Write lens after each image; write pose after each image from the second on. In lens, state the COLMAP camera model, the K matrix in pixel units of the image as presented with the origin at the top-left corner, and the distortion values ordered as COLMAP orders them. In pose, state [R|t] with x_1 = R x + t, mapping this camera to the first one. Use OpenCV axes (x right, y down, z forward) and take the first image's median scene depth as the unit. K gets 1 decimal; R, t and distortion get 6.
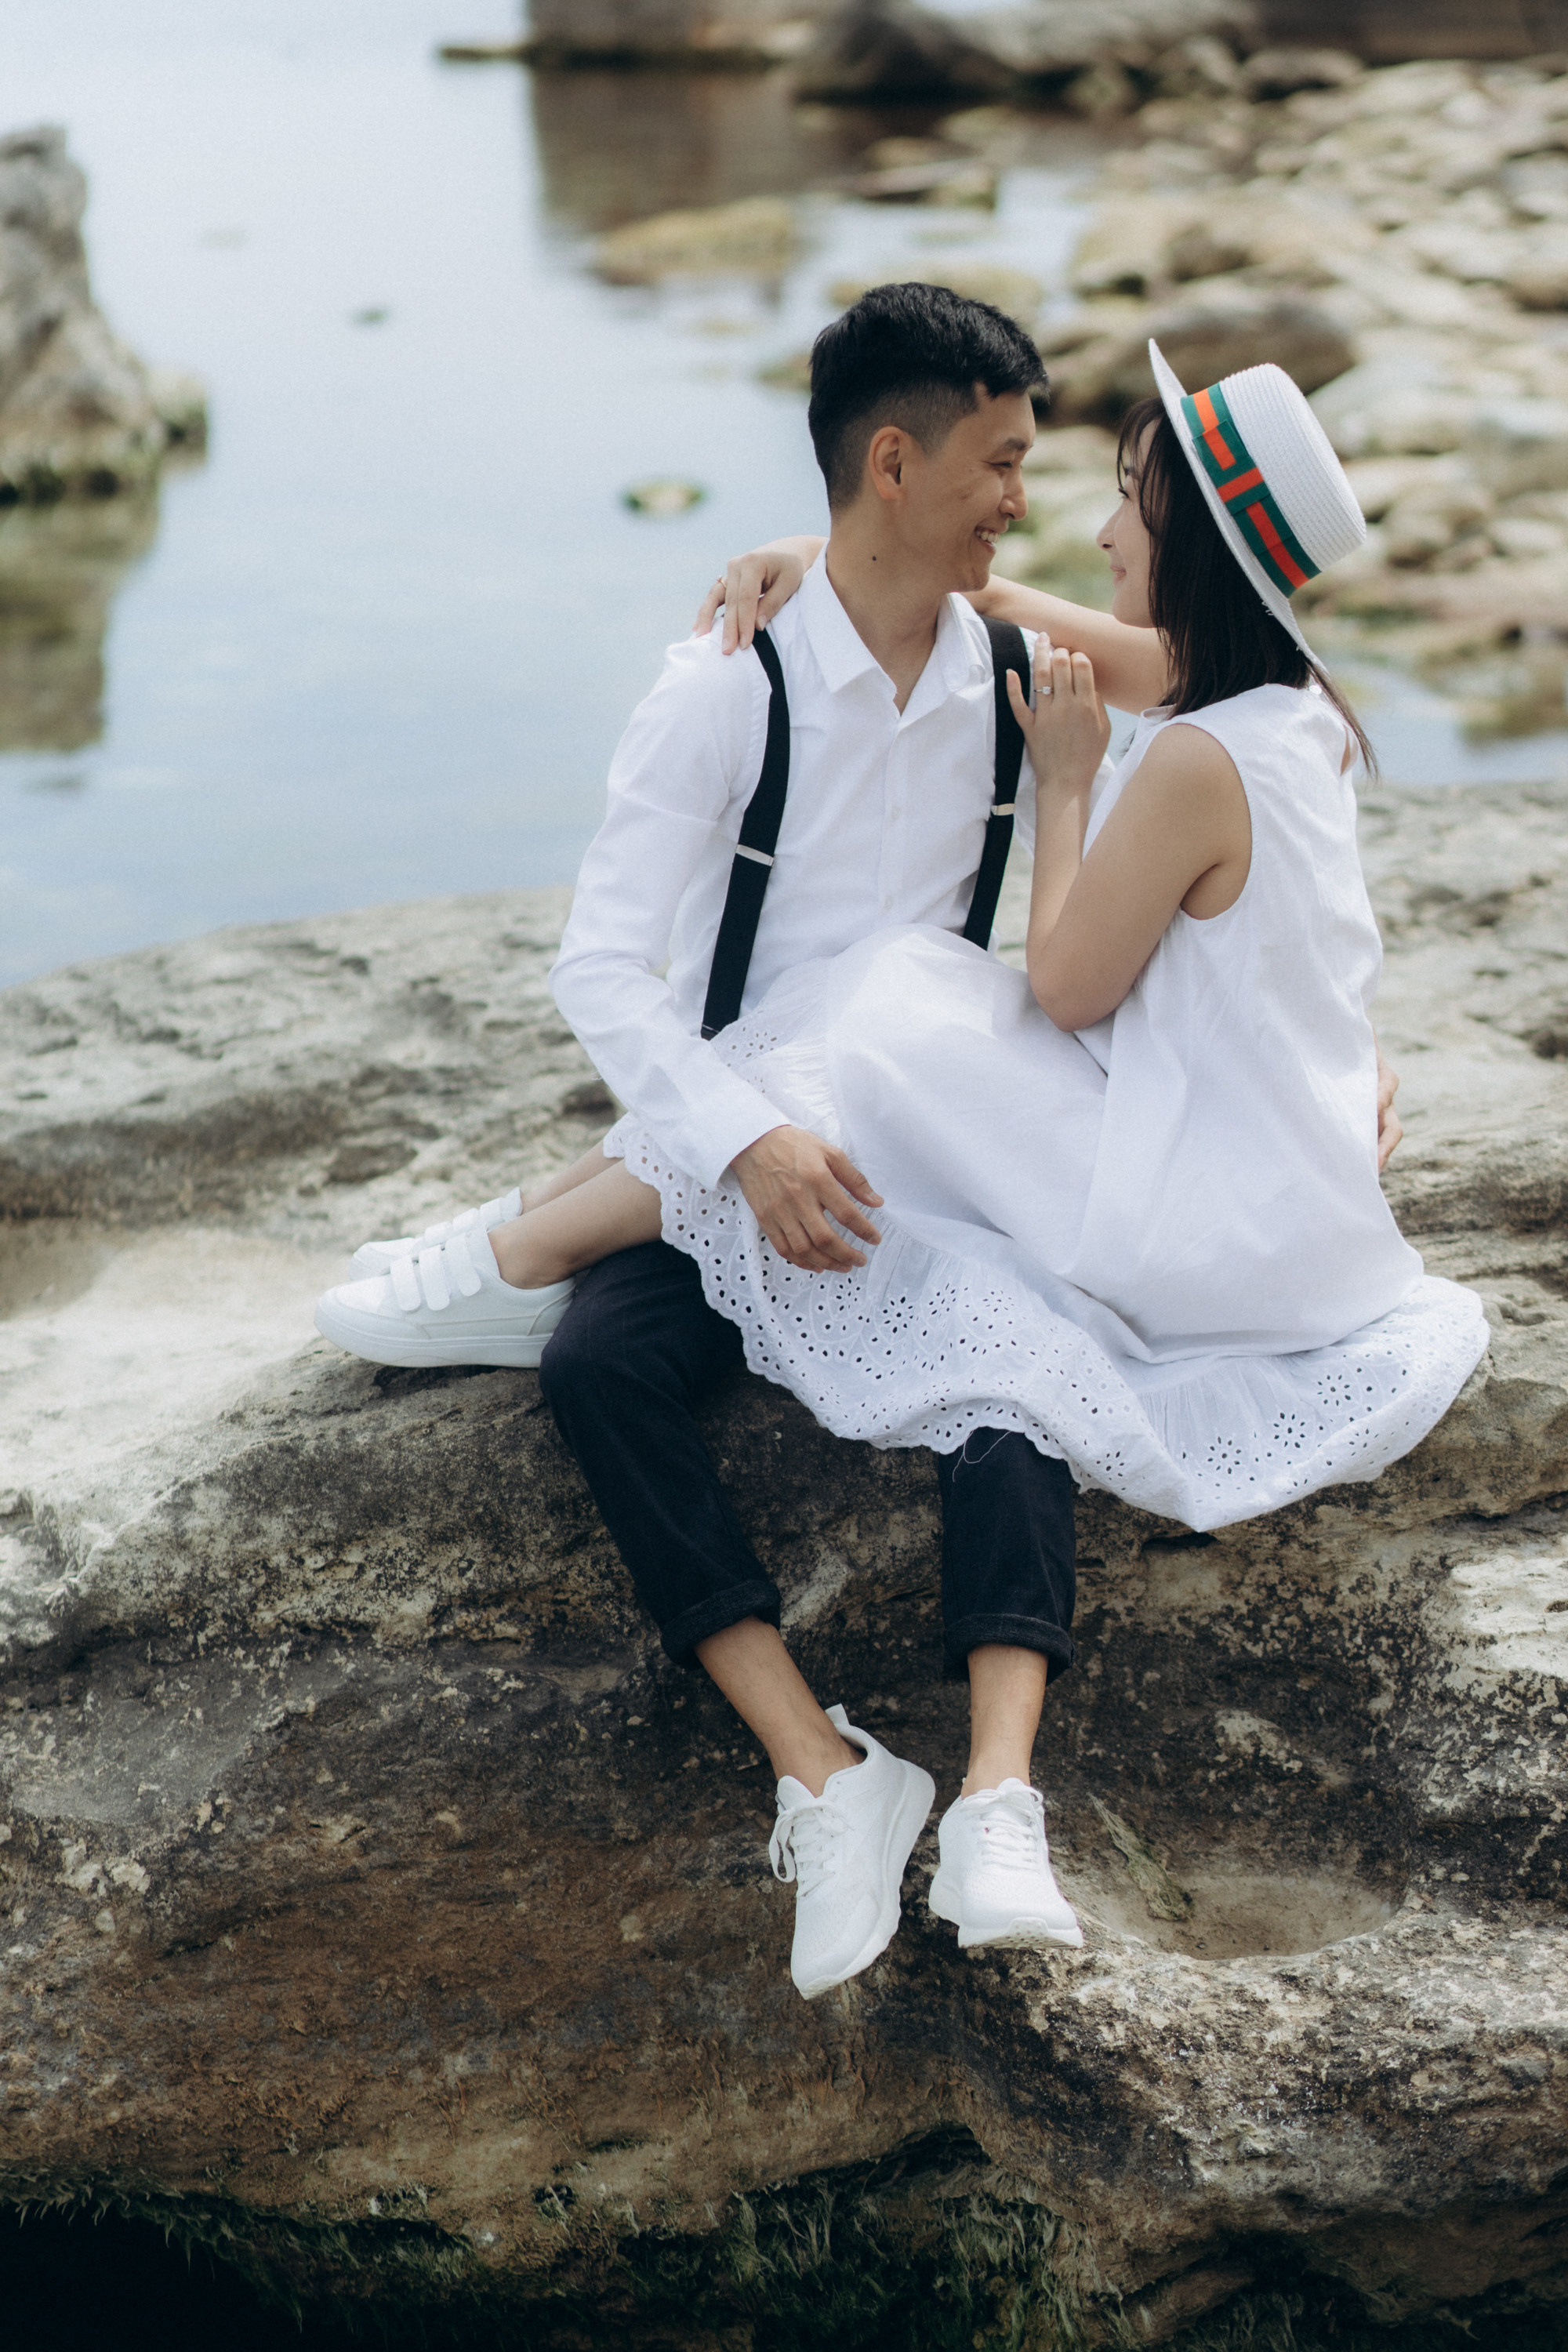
lens RADIAL K [[5772.2, 0, 763.3], [0, 5772.2, 1168.9], [0, 0, 1]] dist [0.863952, -11.397310]
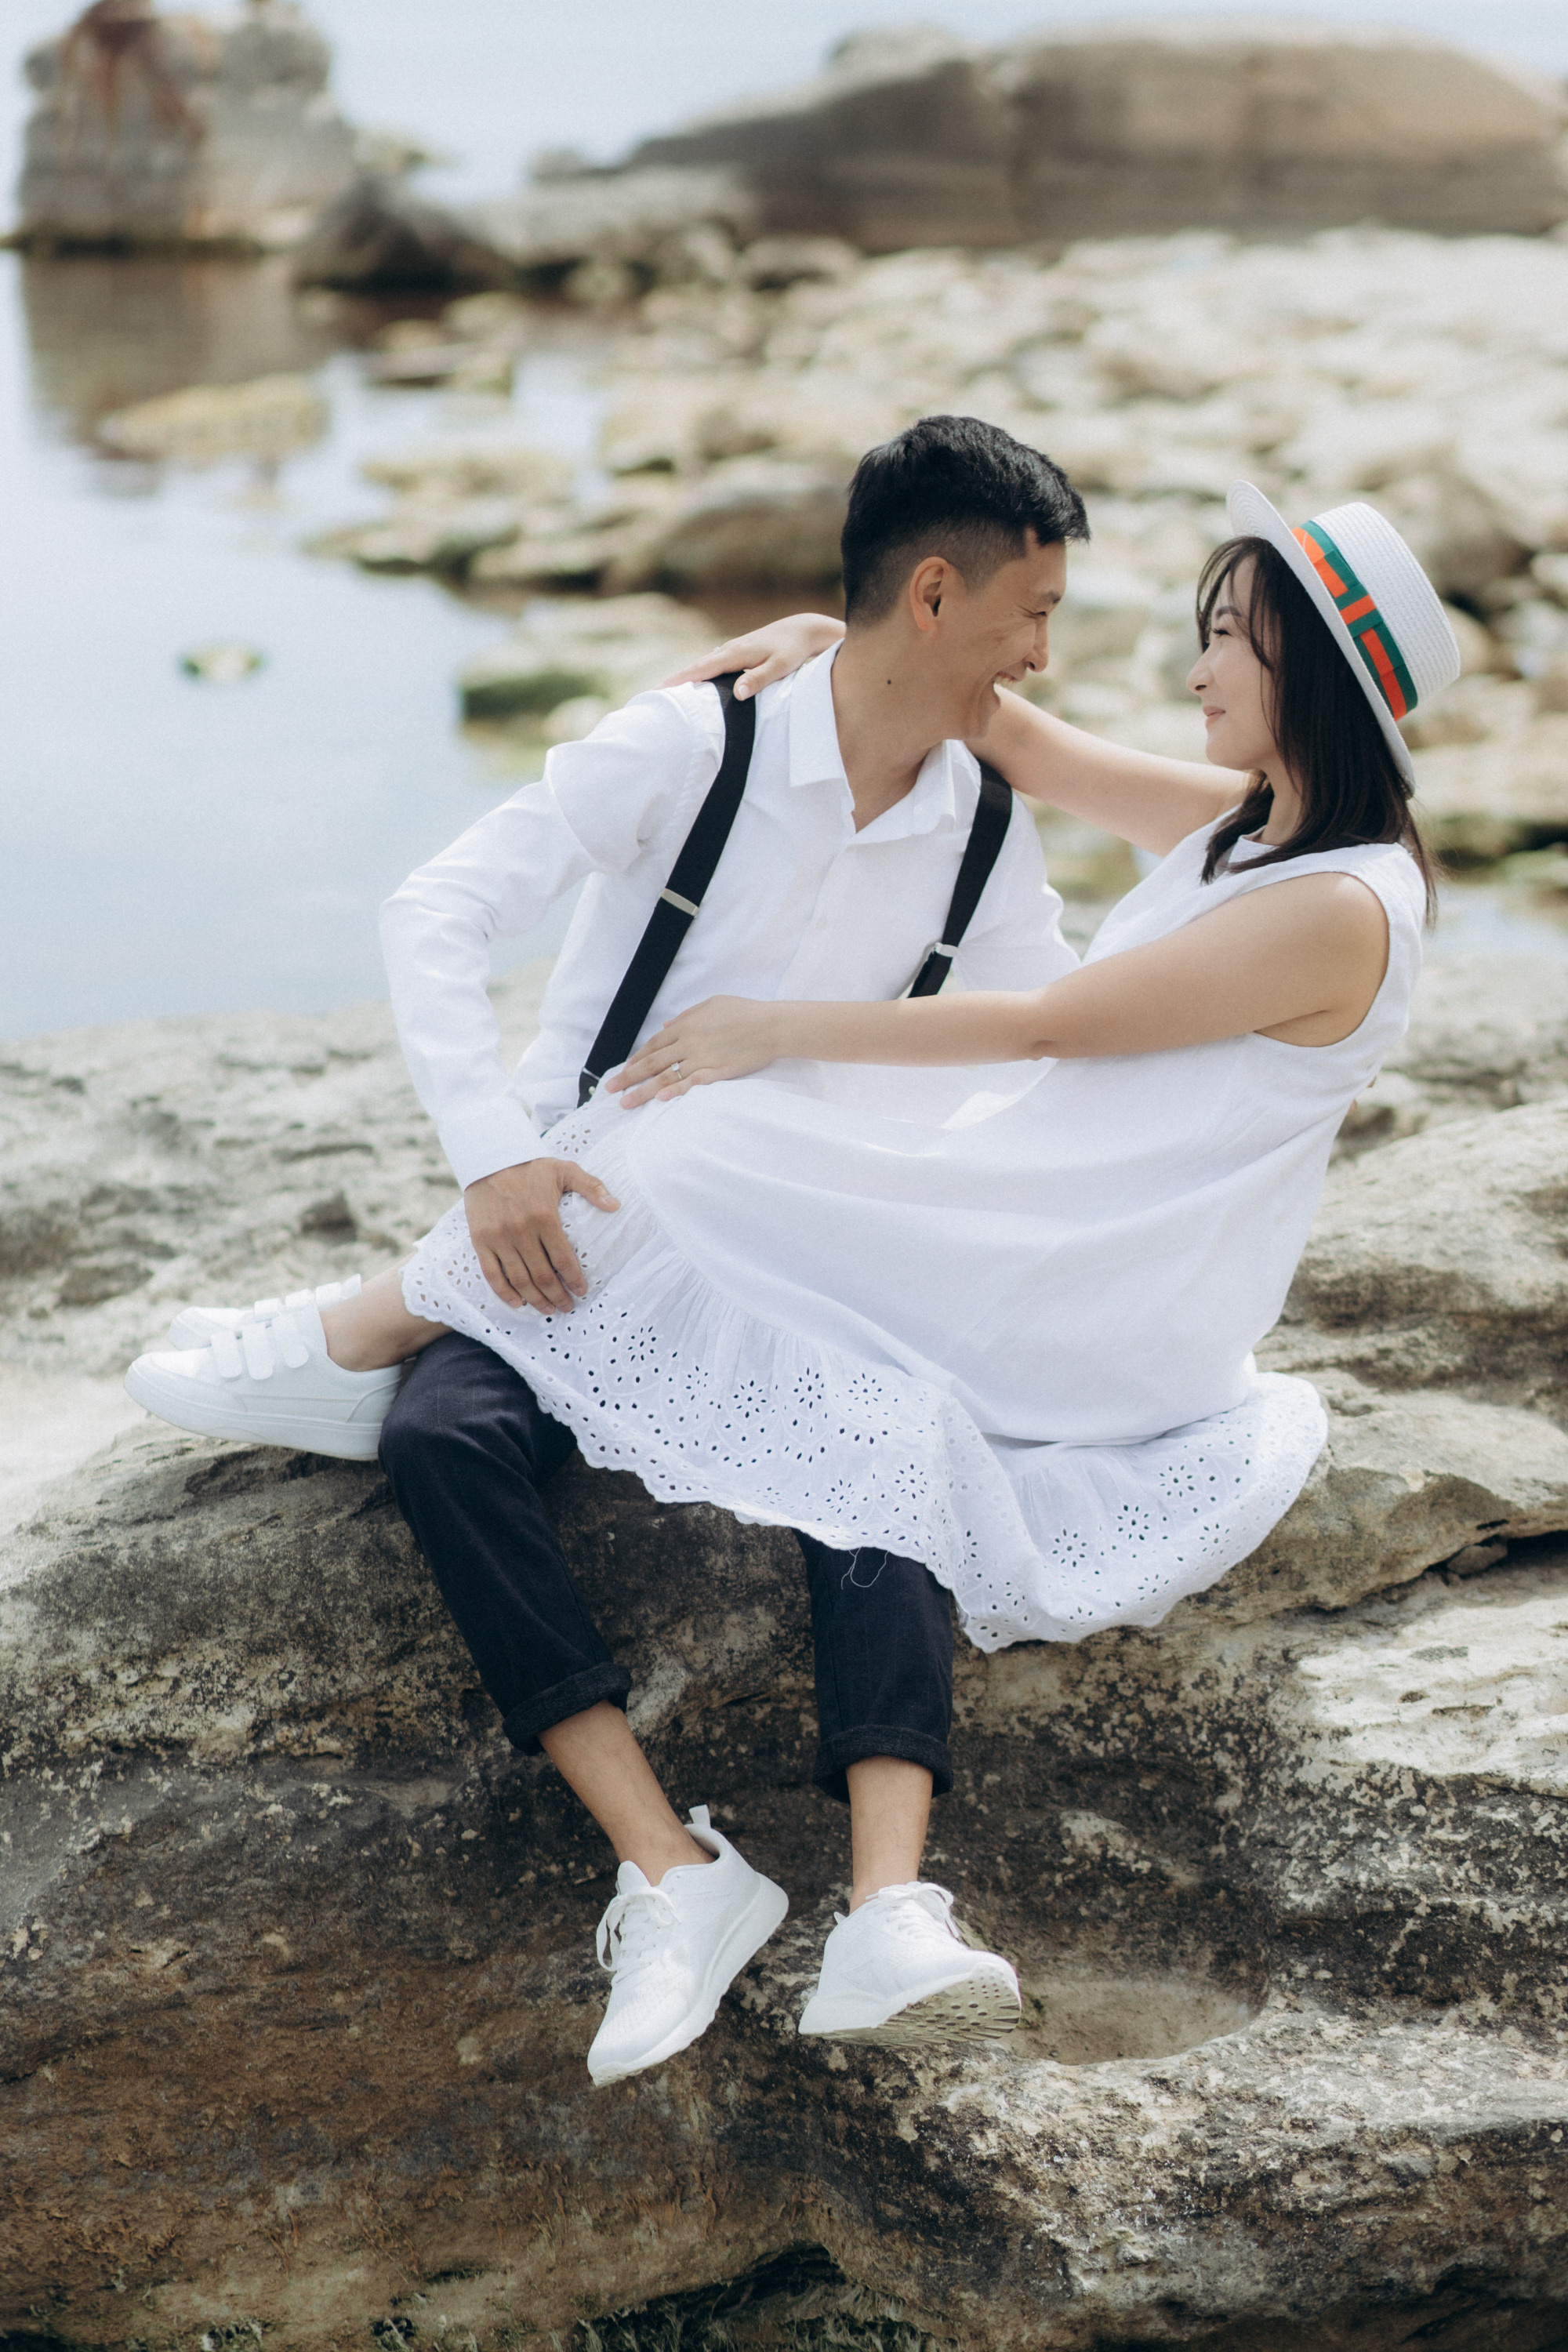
lens RADIAL K [[5777.5, 0, 784.0], [0, 5777.5, 1176.0], [0, 0, 1]] dist [0.872828, -11.757810]
pose [[0.995344, -0.007825, 0.096066, -0.061603], [0.011022, 0.999402, -0.032788, 0.017972], [-0.095752, 0.033694, 0.994835, 0.028614]]
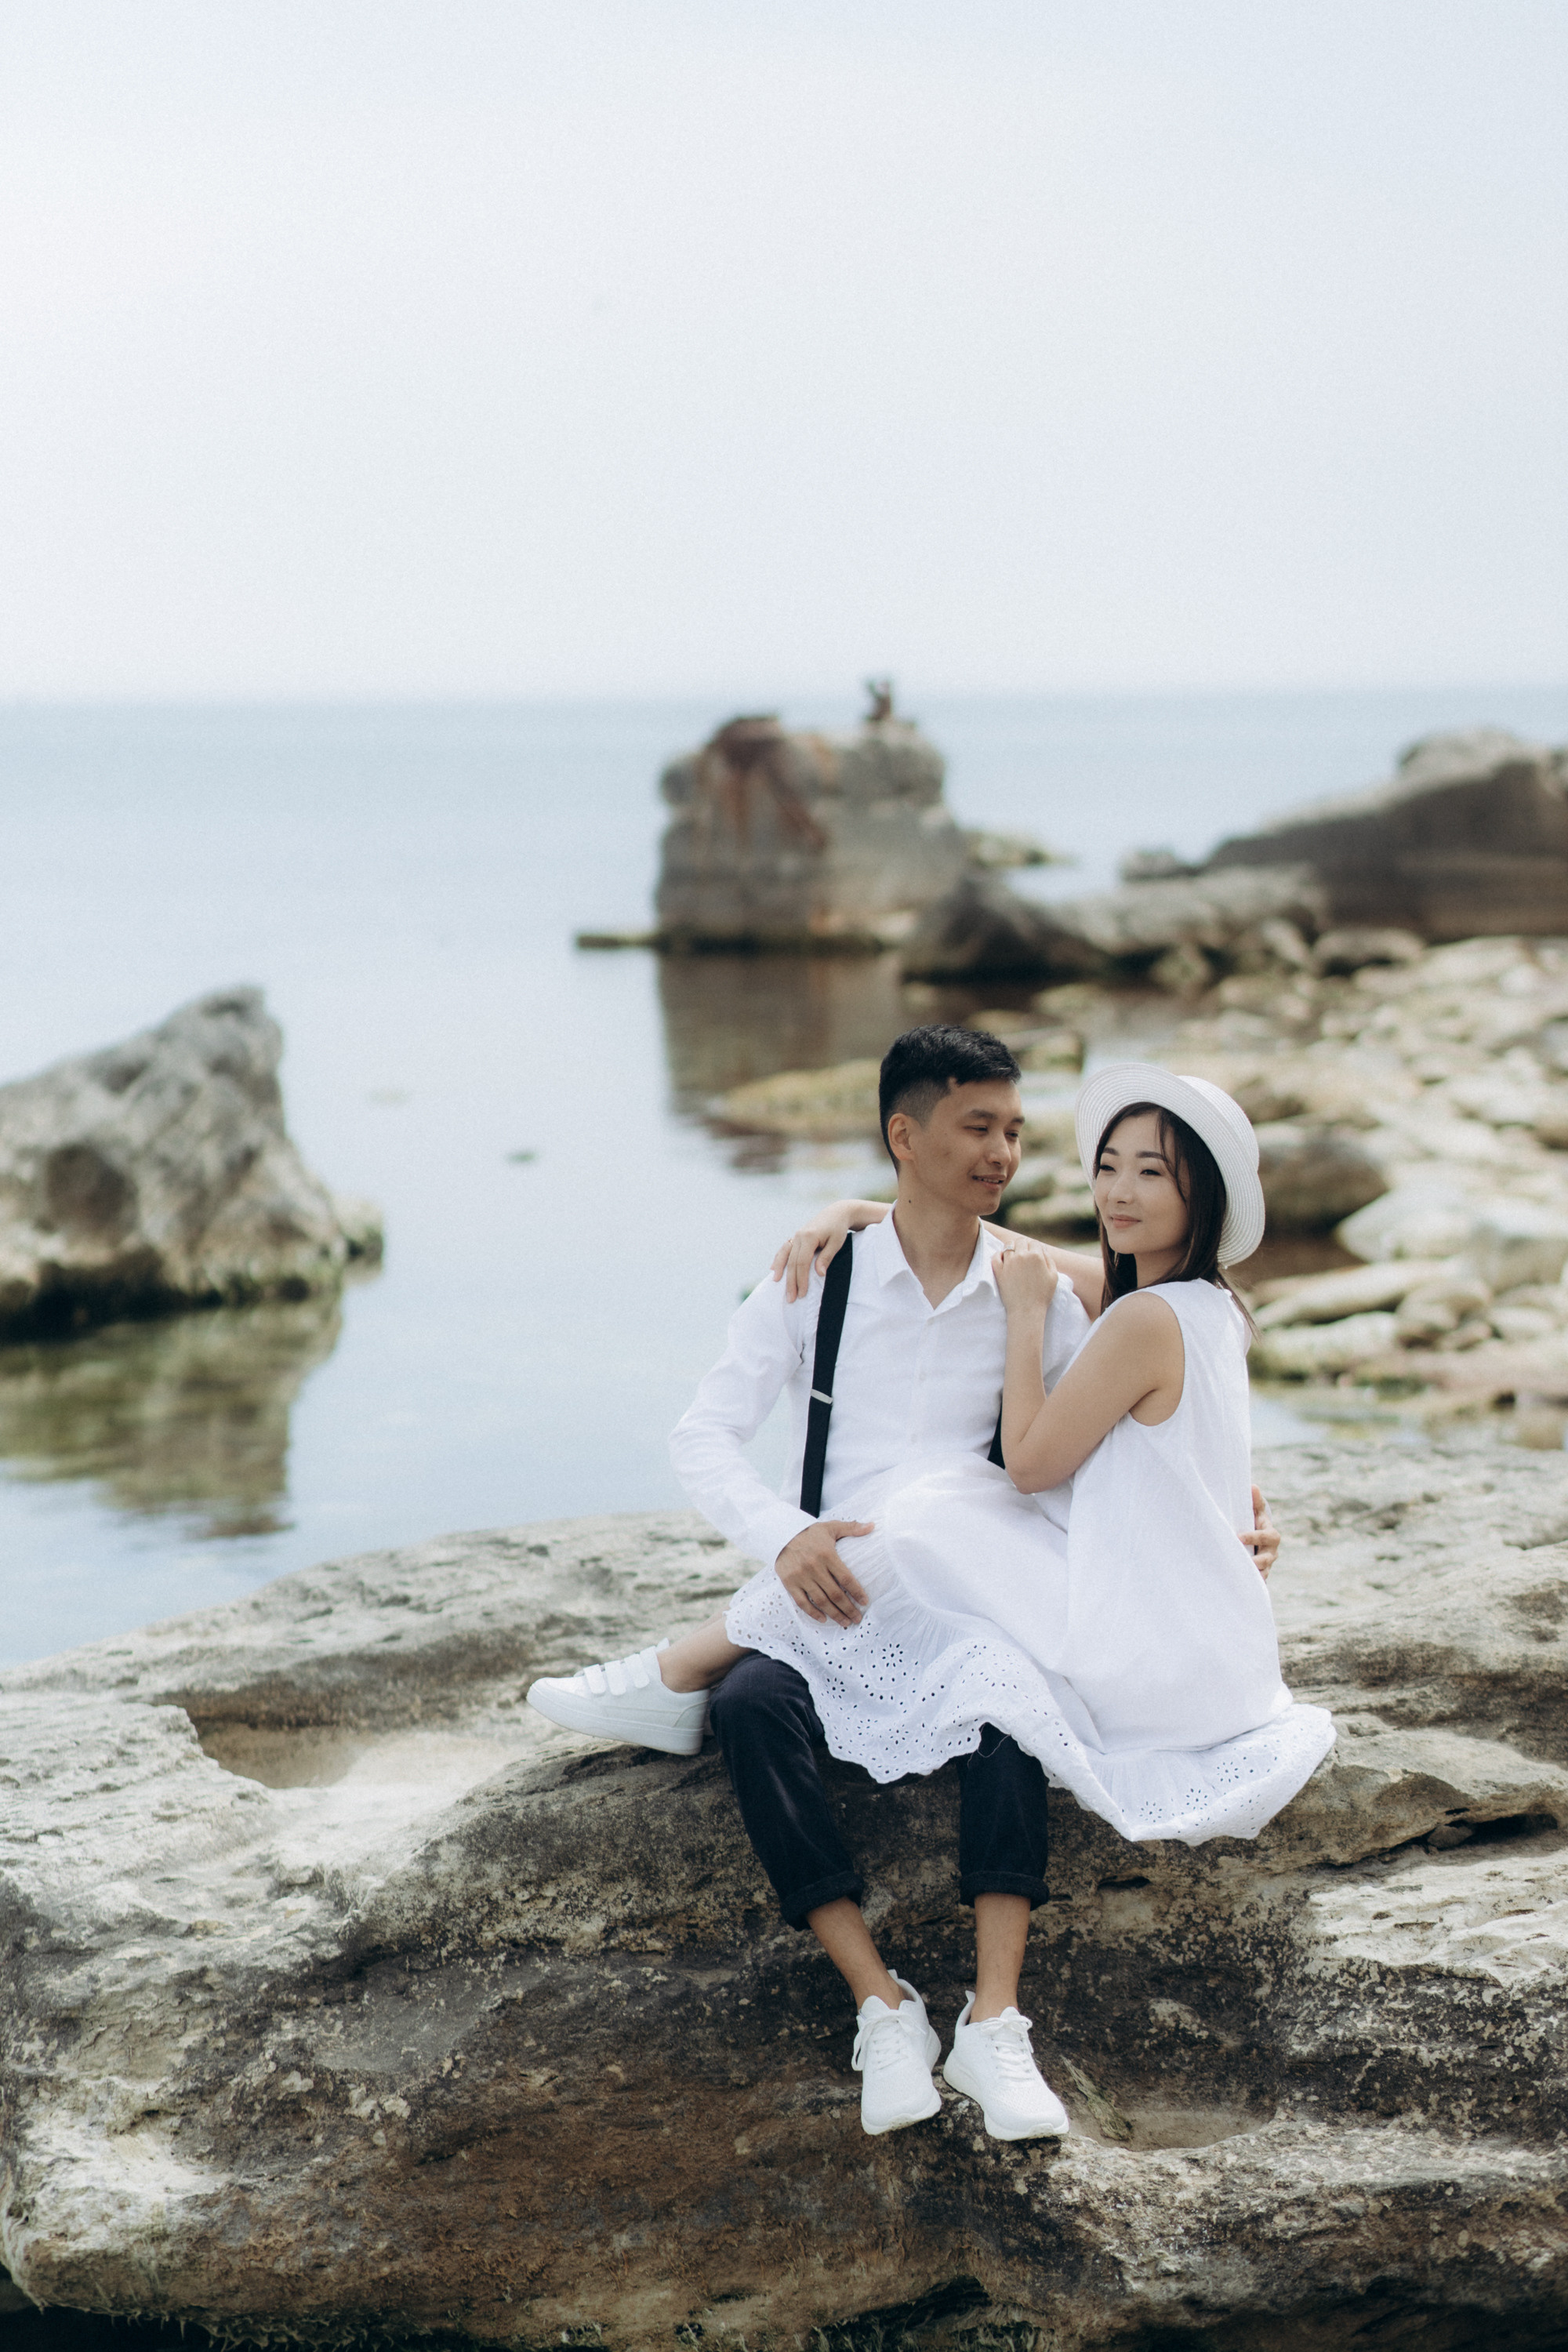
lens RADIAL K [[5777.5, 0, 784.0], [0, 5777.5, 1176.0], [0, 0, 1]] dist [0.872828, -11.757810]
pose [[0.999834, -0.005113, -0.017484, 0.013956], [0.002452, 0.988845, -0.148931, 0.107303], [0.018050, 0.148863, 0.988693, -0.458485]]
